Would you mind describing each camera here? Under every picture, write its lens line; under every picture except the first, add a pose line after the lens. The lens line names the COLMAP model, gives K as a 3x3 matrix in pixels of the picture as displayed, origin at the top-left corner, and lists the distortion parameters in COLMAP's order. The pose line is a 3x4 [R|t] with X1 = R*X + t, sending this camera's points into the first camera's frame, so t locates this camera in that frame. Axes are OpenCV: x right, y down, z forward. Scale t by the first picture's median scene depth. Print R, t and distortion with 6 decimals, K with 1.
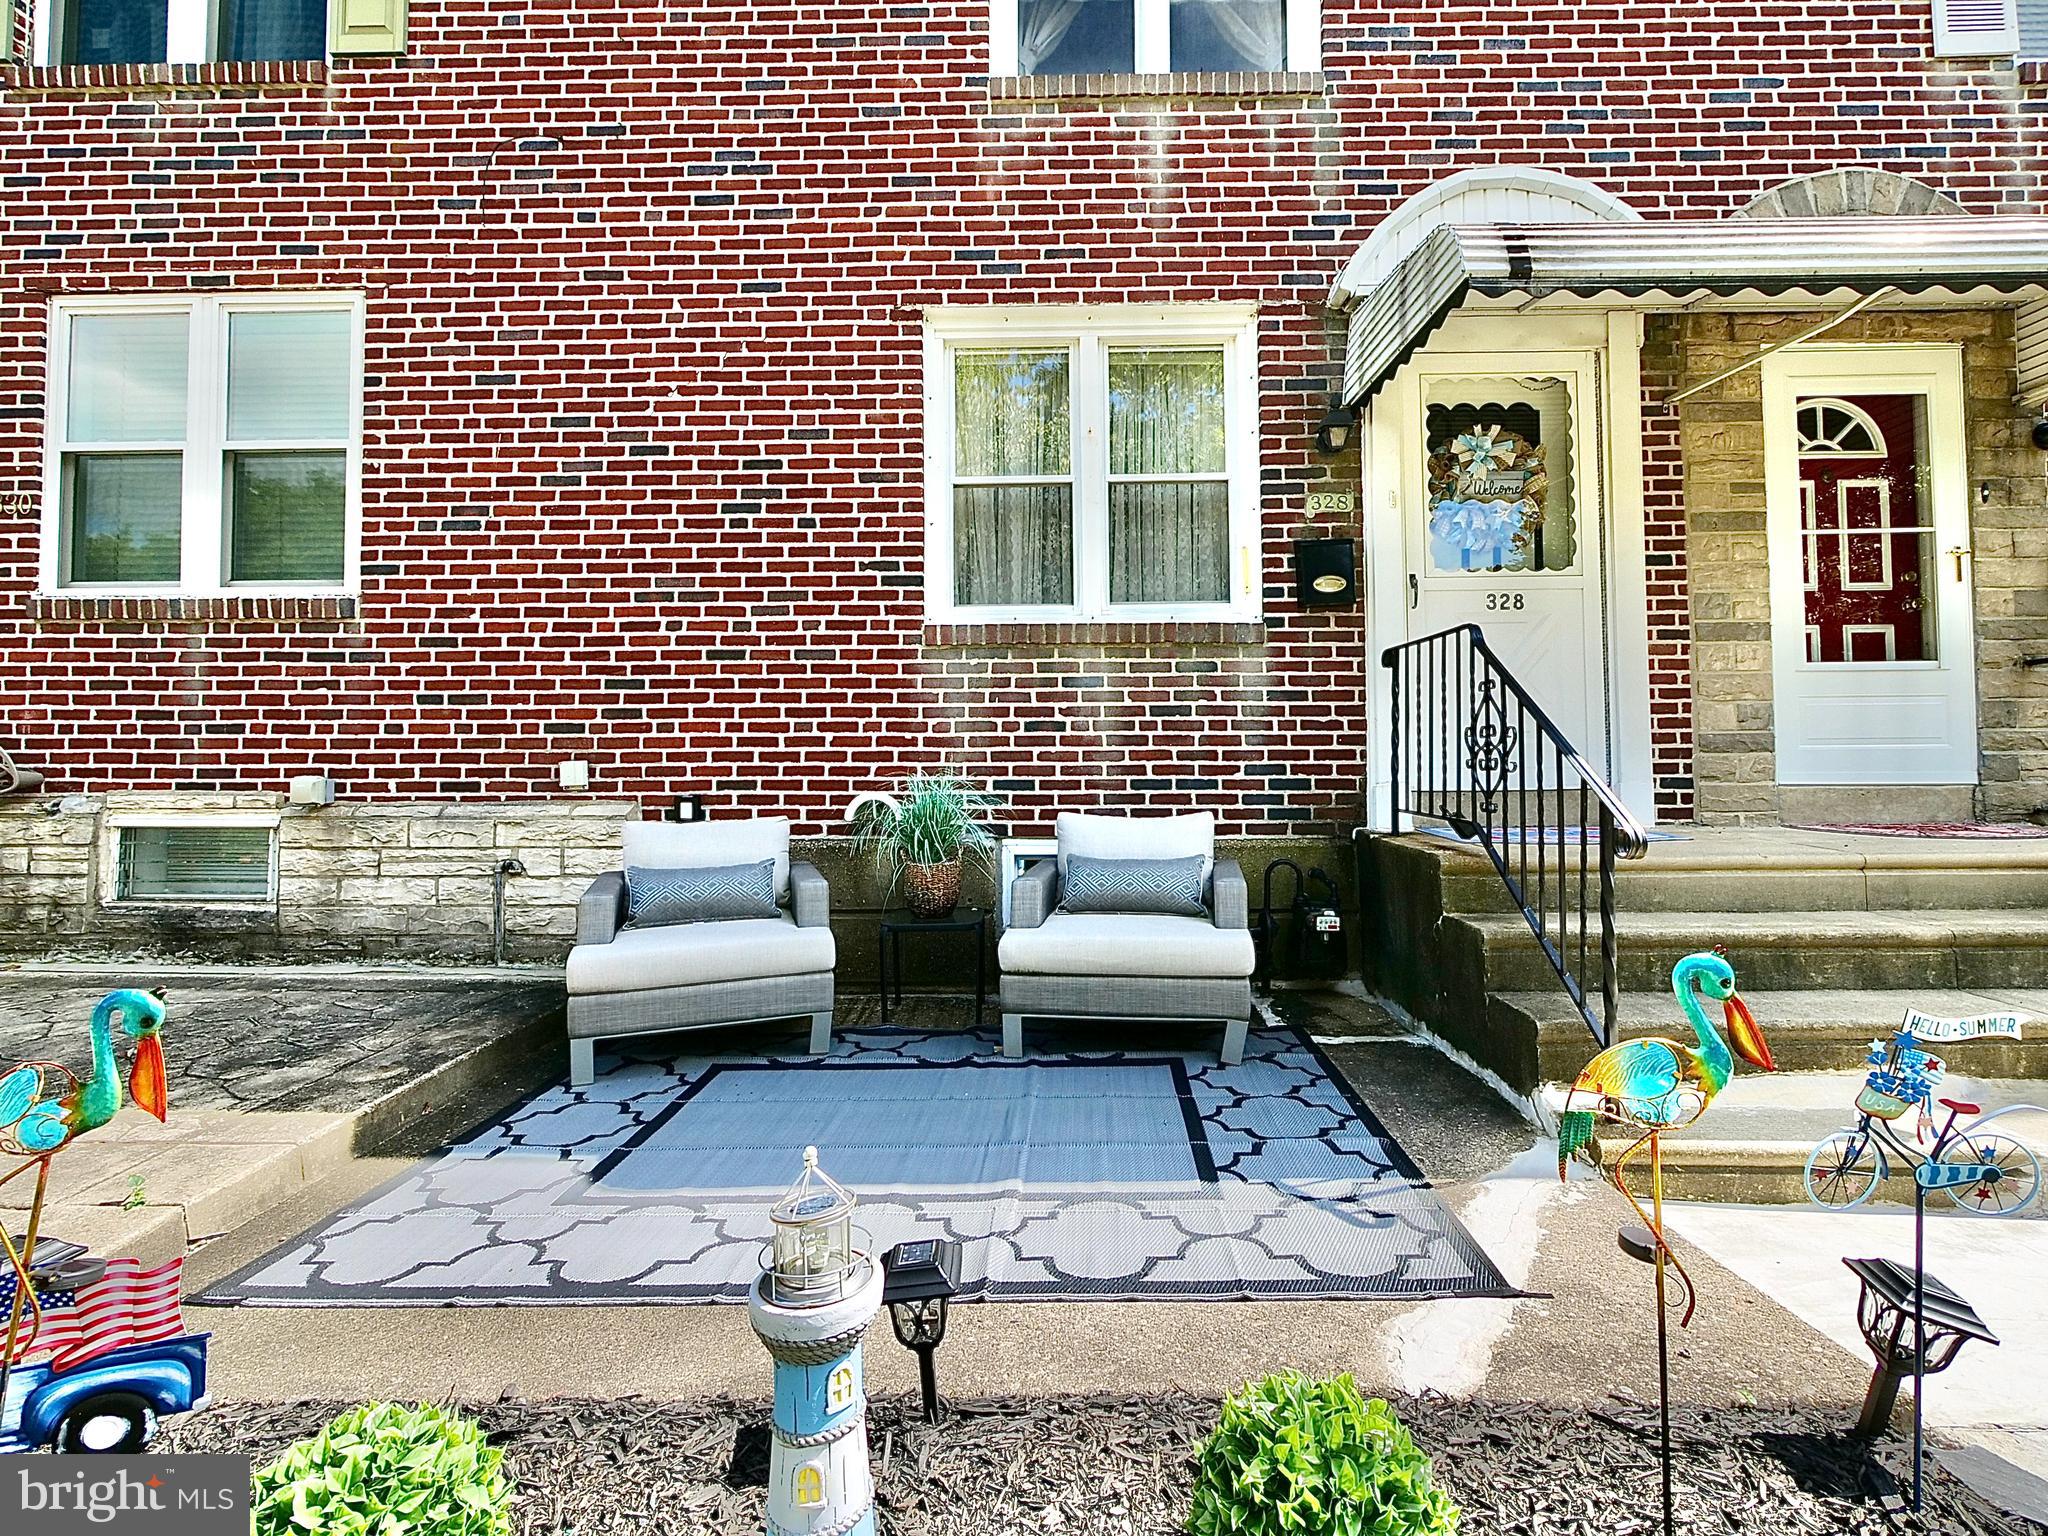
lens RADIAL K [[928.8, 0, 1041.2], [0, 928.8, 730.8], [0, 0, 1]] dist [-0.003656, 0.000166]
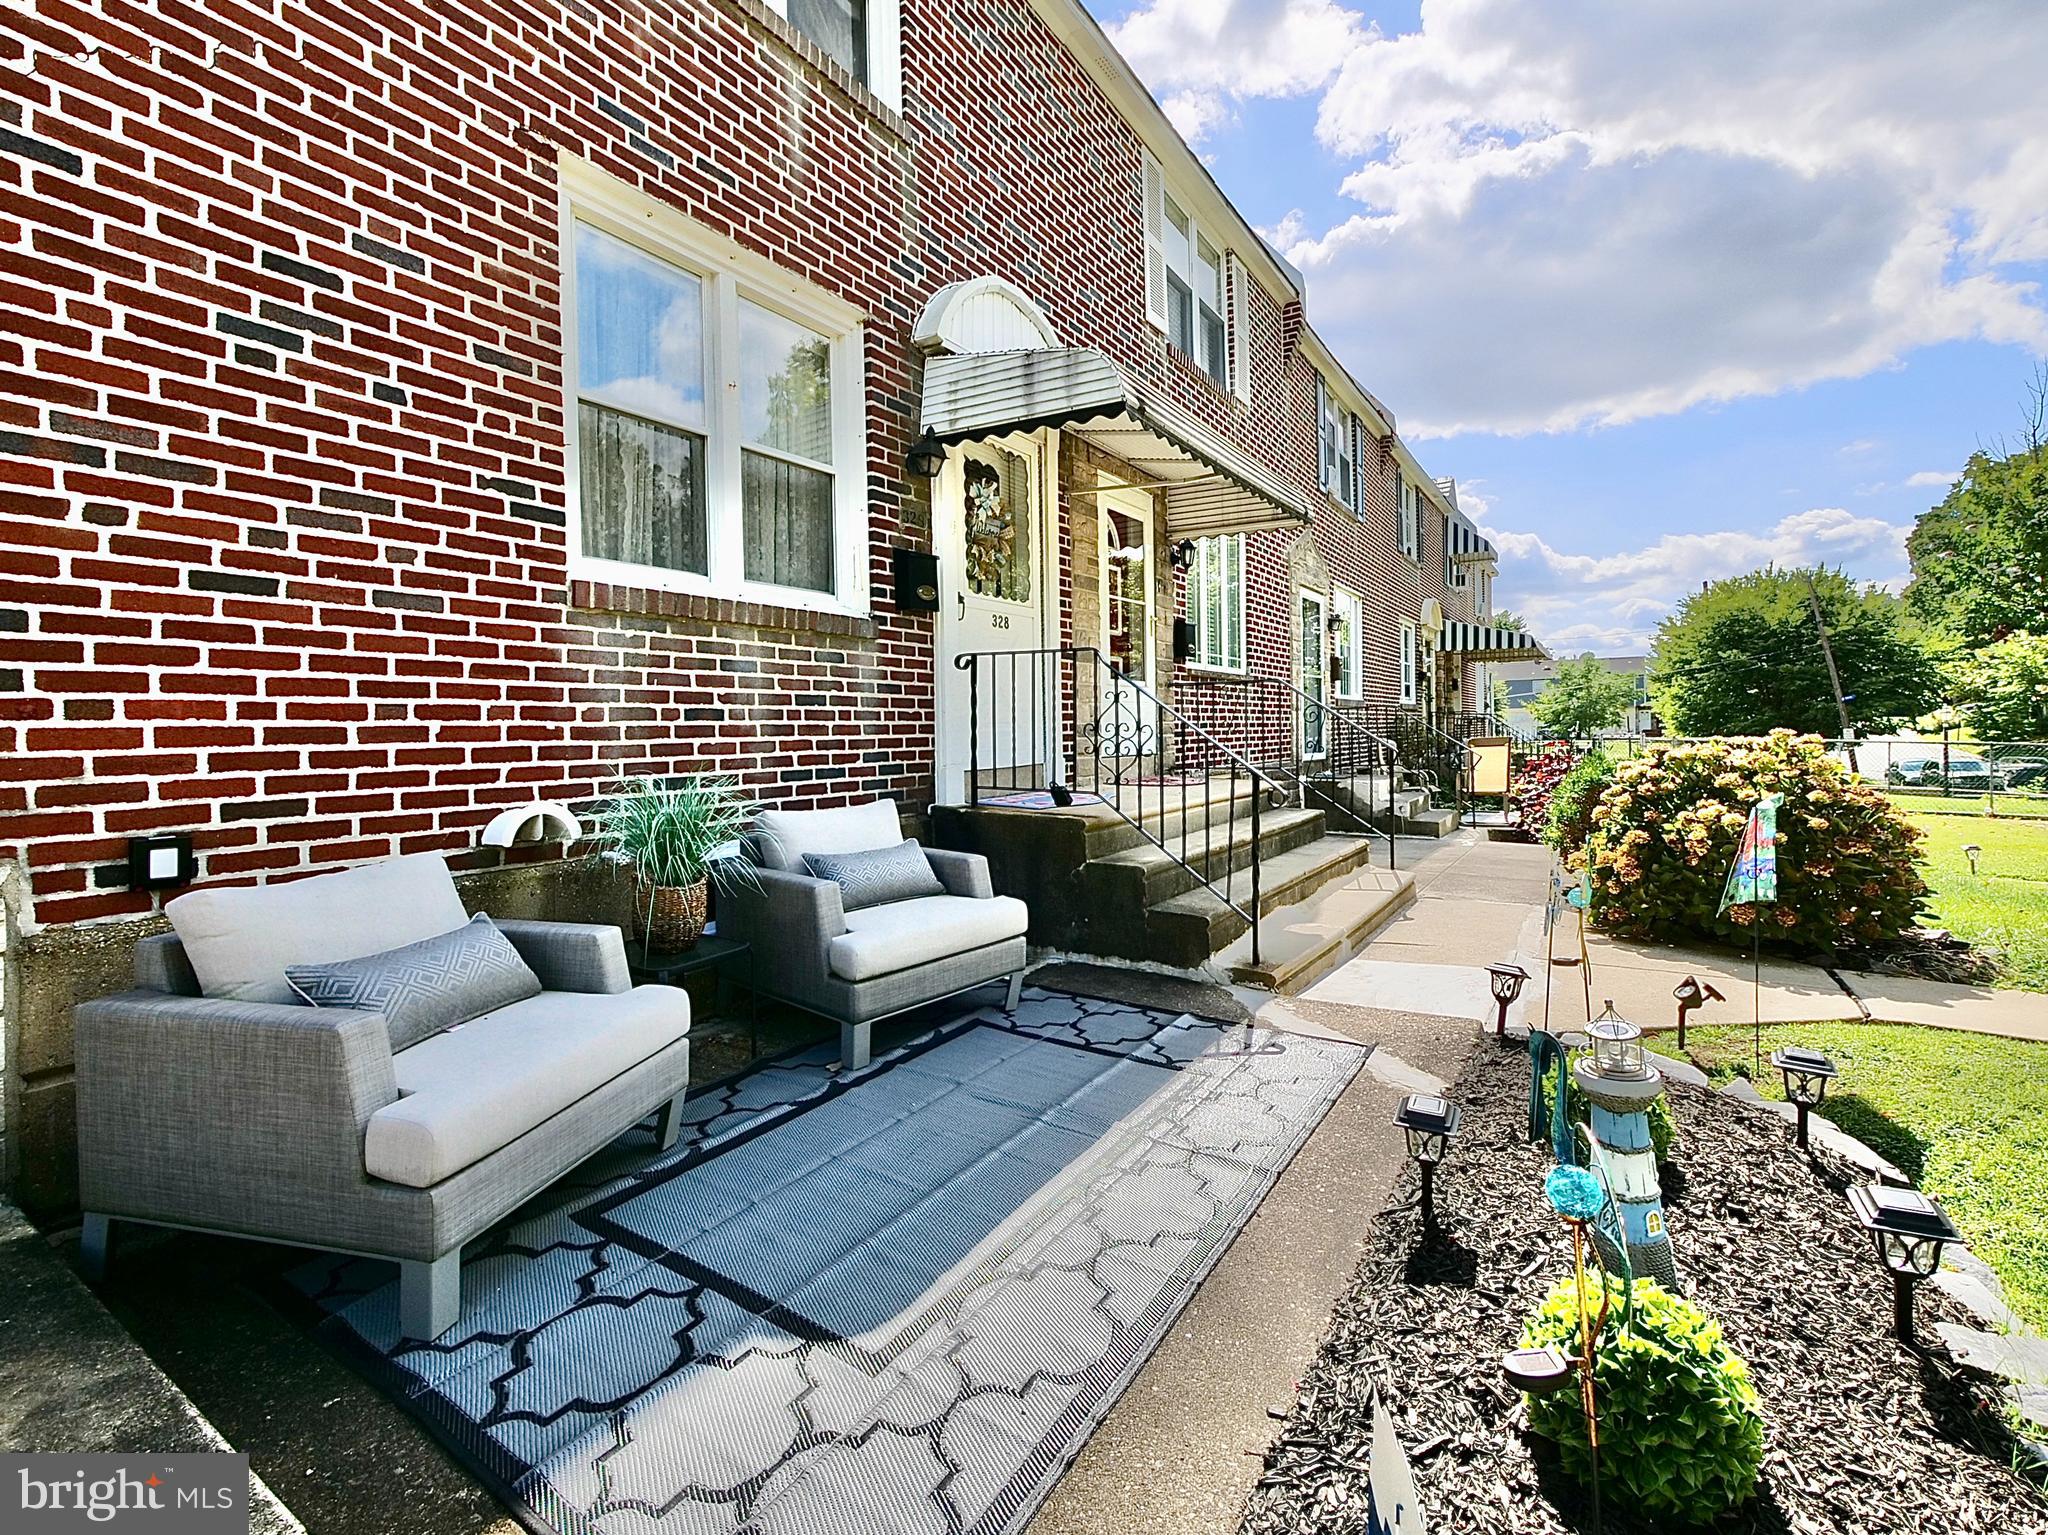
lens RADIAL K [[928.8, 0, 1061.7], [0, 928.8, 730.7], [0, 0, 1]] dist [-0.003656, 0.000166]
pose [[0.501103, -0.004957, 0.865373, -0.580297], [-0.023102, 0.999551, 0.019103, -0.014069], [-0.865079, -0.029565, 0.500763, 0.272018]]
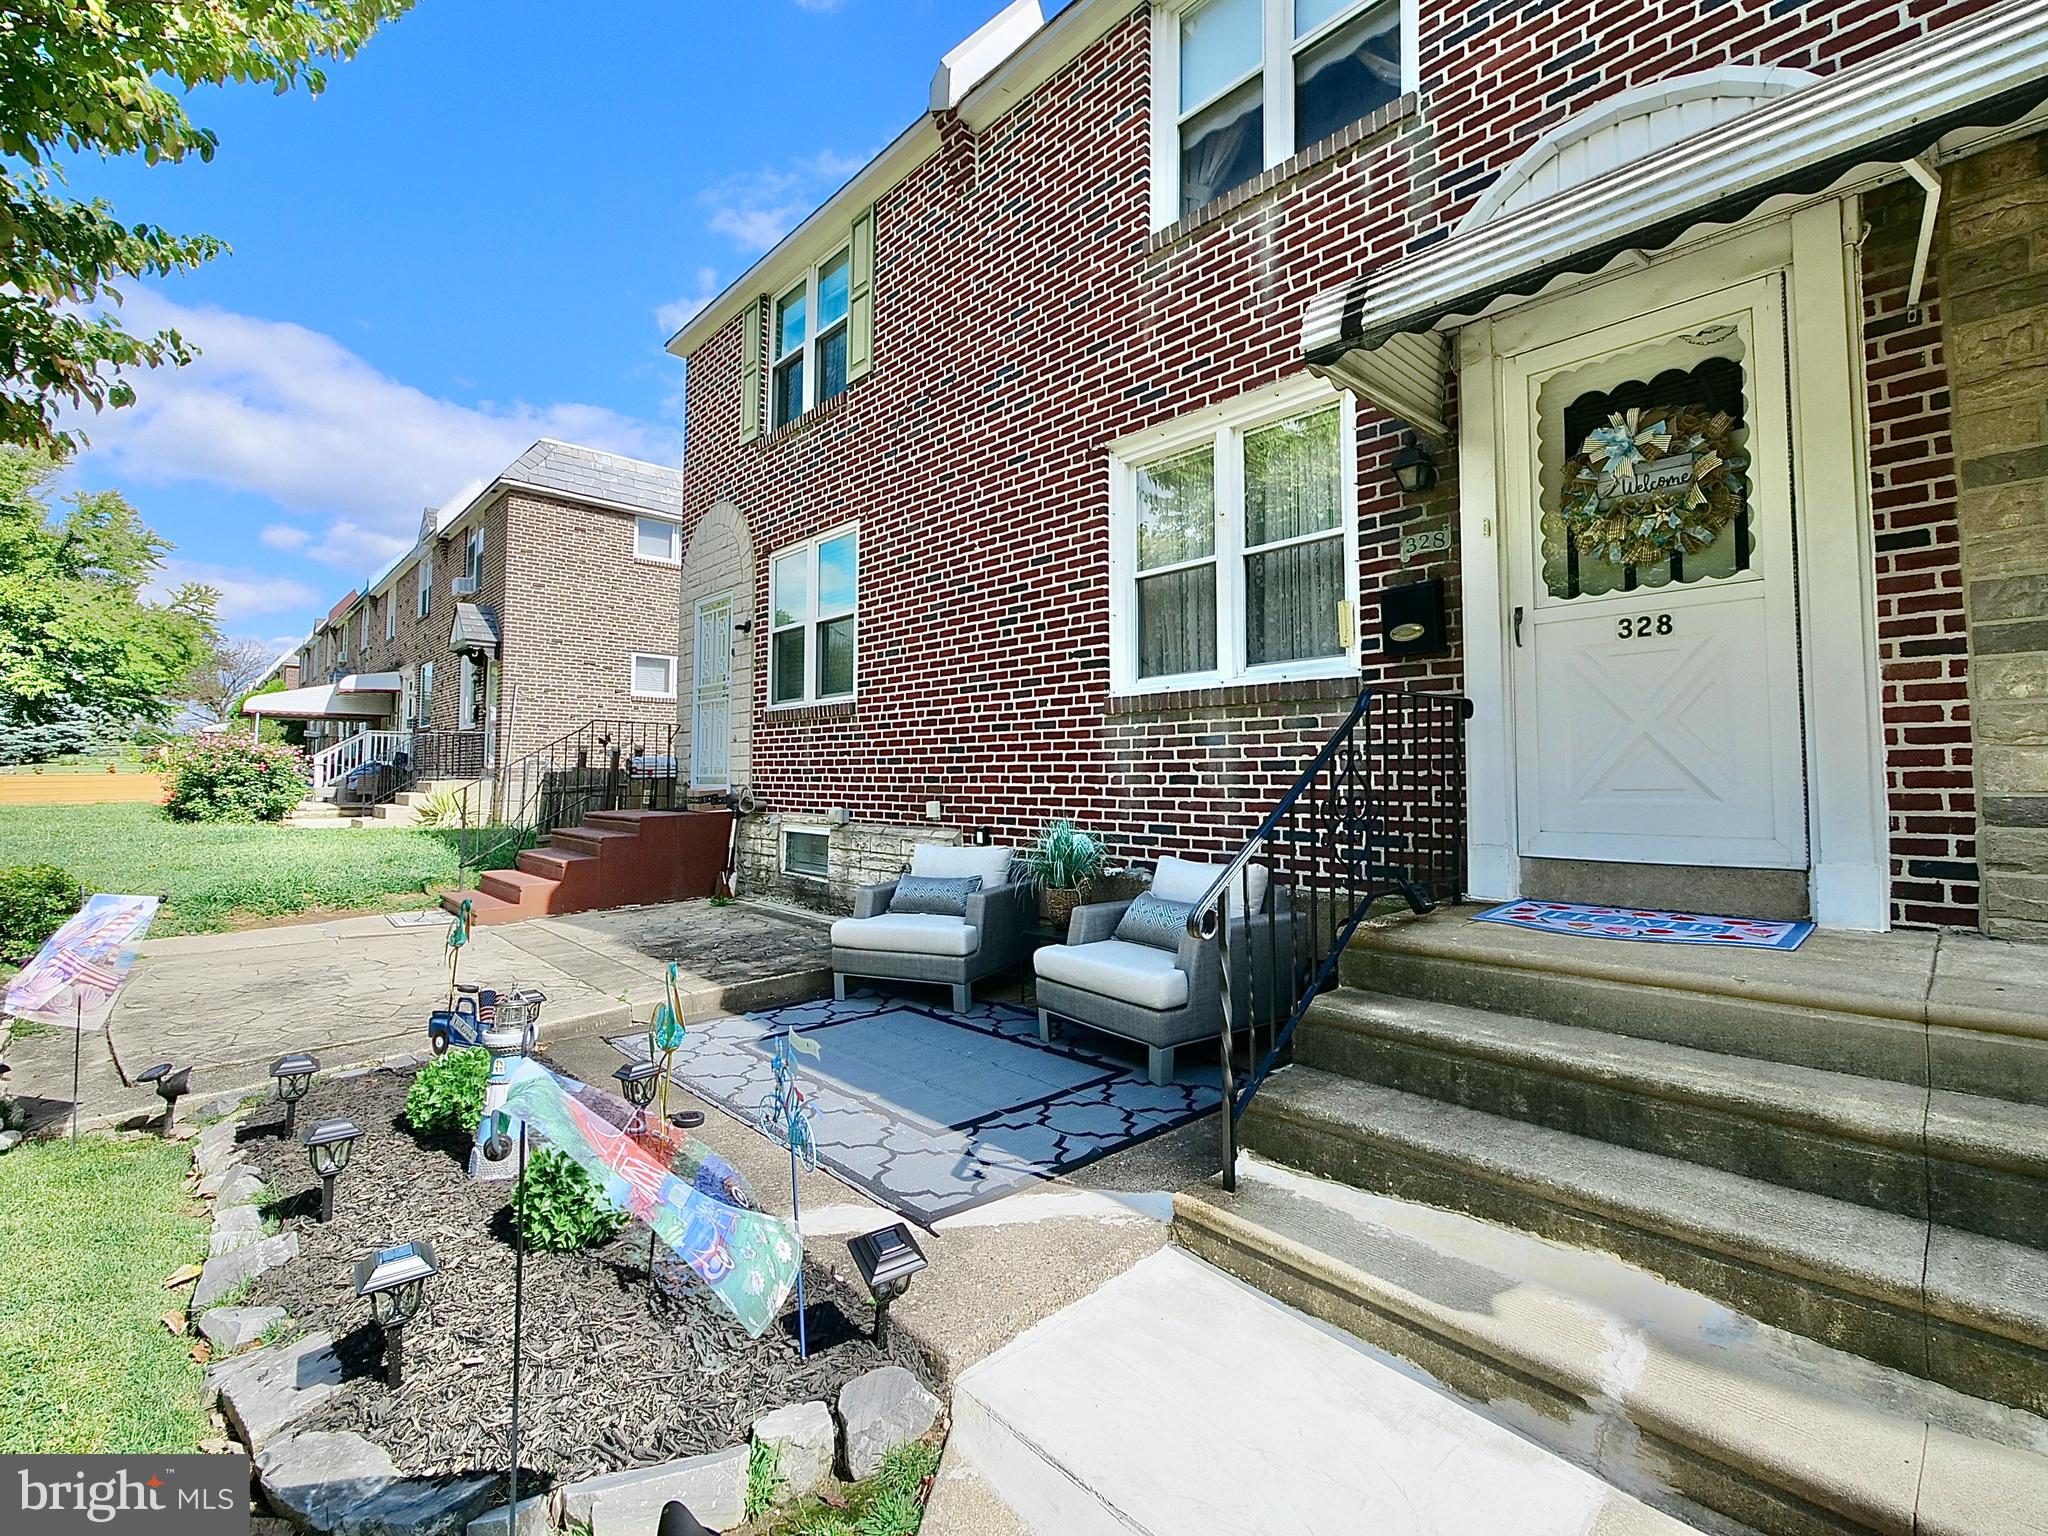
lens RADIAL K [[928.8, 0, 1029.9], [0, 928.8, 722.6], [0, 0, 1]] dist [-0.003656, 0.000166]
pose [[0.687912, -0.039643, -0.724711, 0.711407], [0.025010, 0.999209, -0.030918, -0.044850], [0.725363, 0.003144, 0.688359, 0.064290]]
